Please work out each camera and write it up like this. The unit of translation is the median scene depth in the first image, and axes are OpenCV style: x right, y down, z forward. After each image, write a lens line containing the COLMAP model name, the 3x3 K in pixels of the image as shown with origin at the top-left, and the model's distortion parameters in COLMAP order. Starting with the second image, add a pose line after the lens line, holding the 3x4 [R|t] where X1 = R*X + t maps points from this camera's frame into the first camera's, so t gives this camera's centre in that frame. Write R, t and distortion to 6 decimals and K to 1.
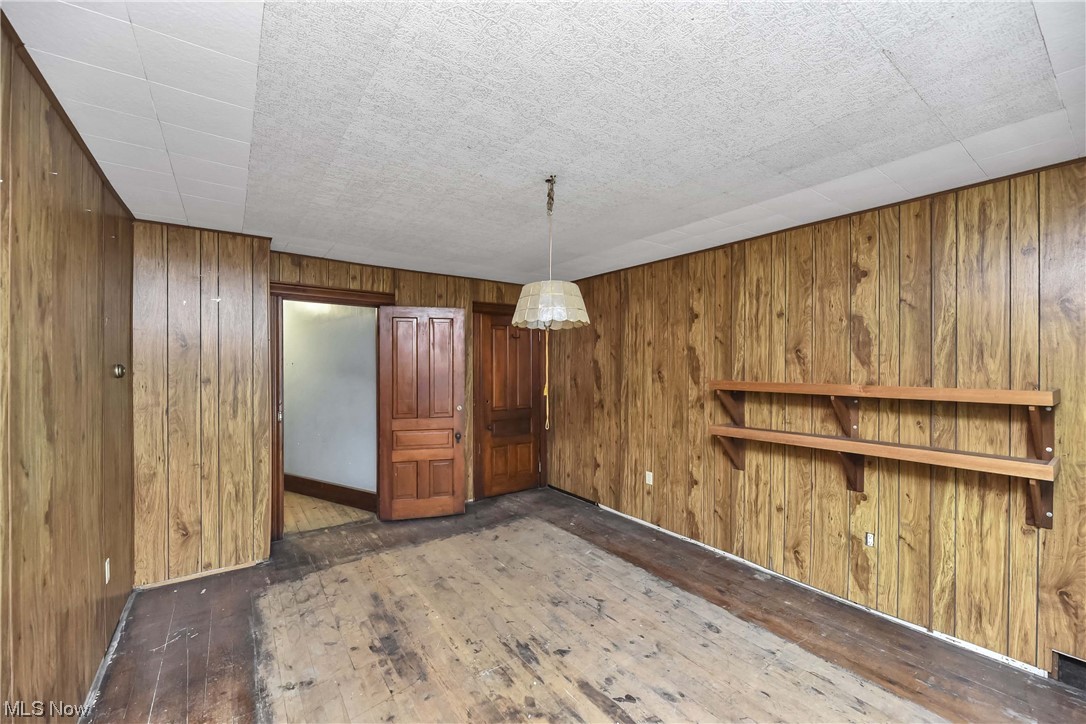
lens RADIAL K [[434.9, 0, 562.5], [0, 434.9, 367.6], [0, 0, 1]] dist [0.001708, -0.006781]
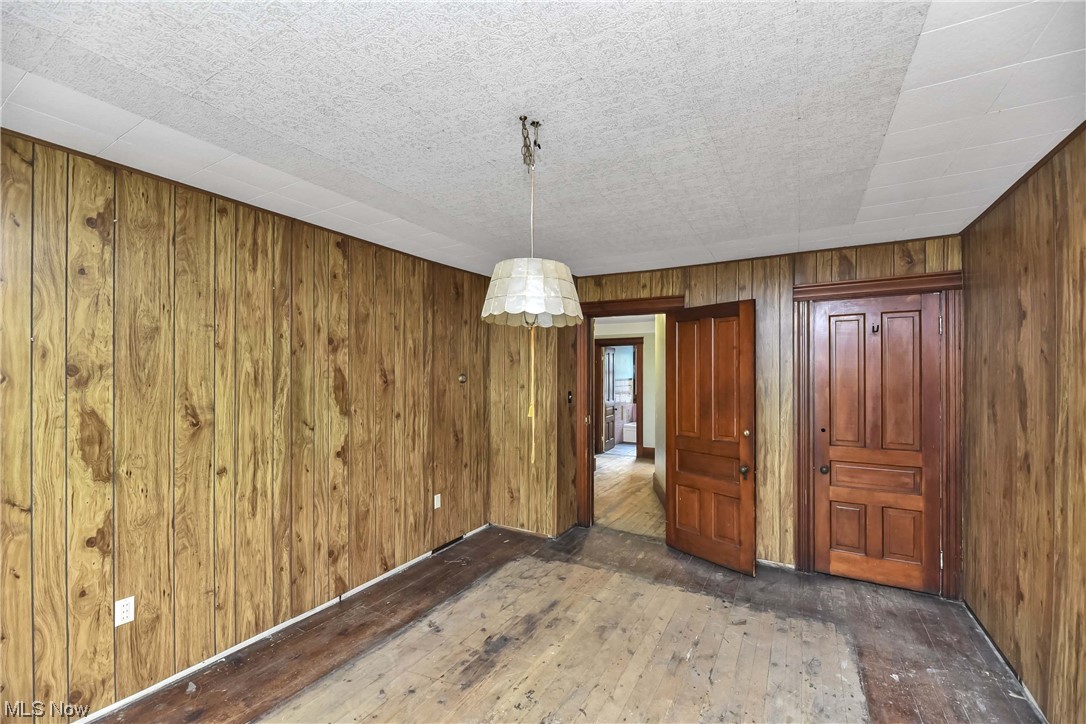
lens RADIAL K [[451.0, 0, 541.7], [0, 451.0, 373.2], [0, 0, 1]] dist [-0.007483, -0.000481]
pose [[0.377251, -0.000853, -0.926111, 0.476025], [-0.008814, 0.999951, -0.004511, -0.004531], [0.926069, 0.009865, 0.377225, 0.514755]]
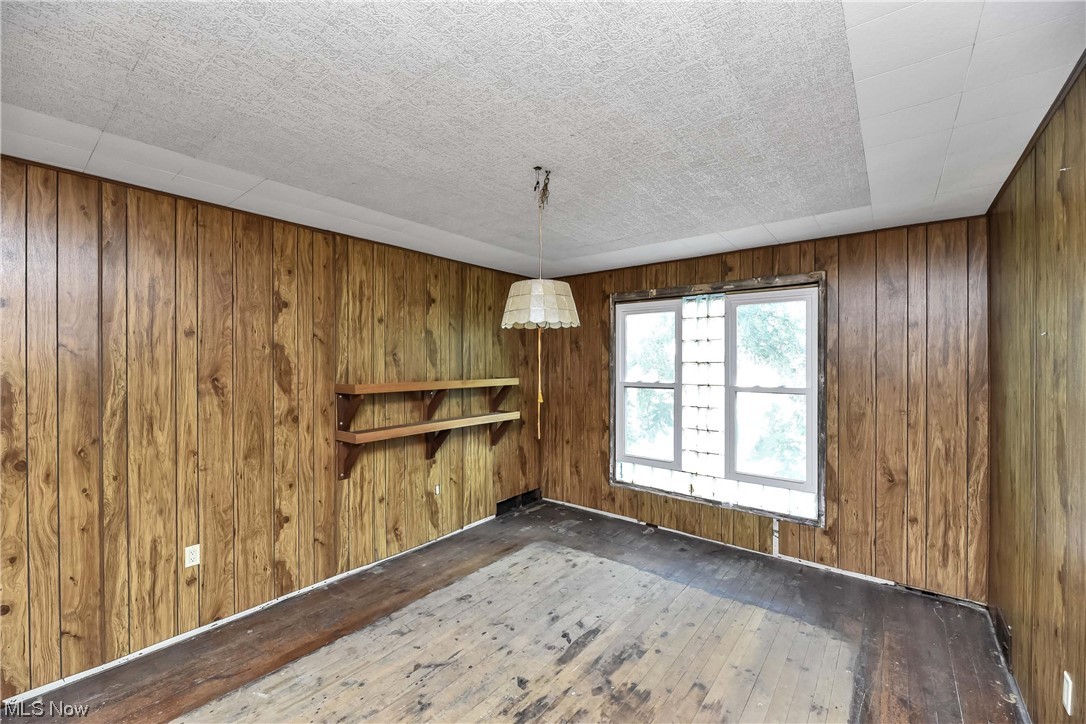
lens RADIAL K [[434.9, 0, 562.5], [0, 434.9, 367.6], [0, 0, 1]] dist [0.001708, -0.006781]
pose [[-0.268048, -0.008458, 0.963368, -0.663777], [0.009310, 0.999892, 0.011369, -0.012354], [-0.963360, 0.012016, -0.267941, 0.853768]]
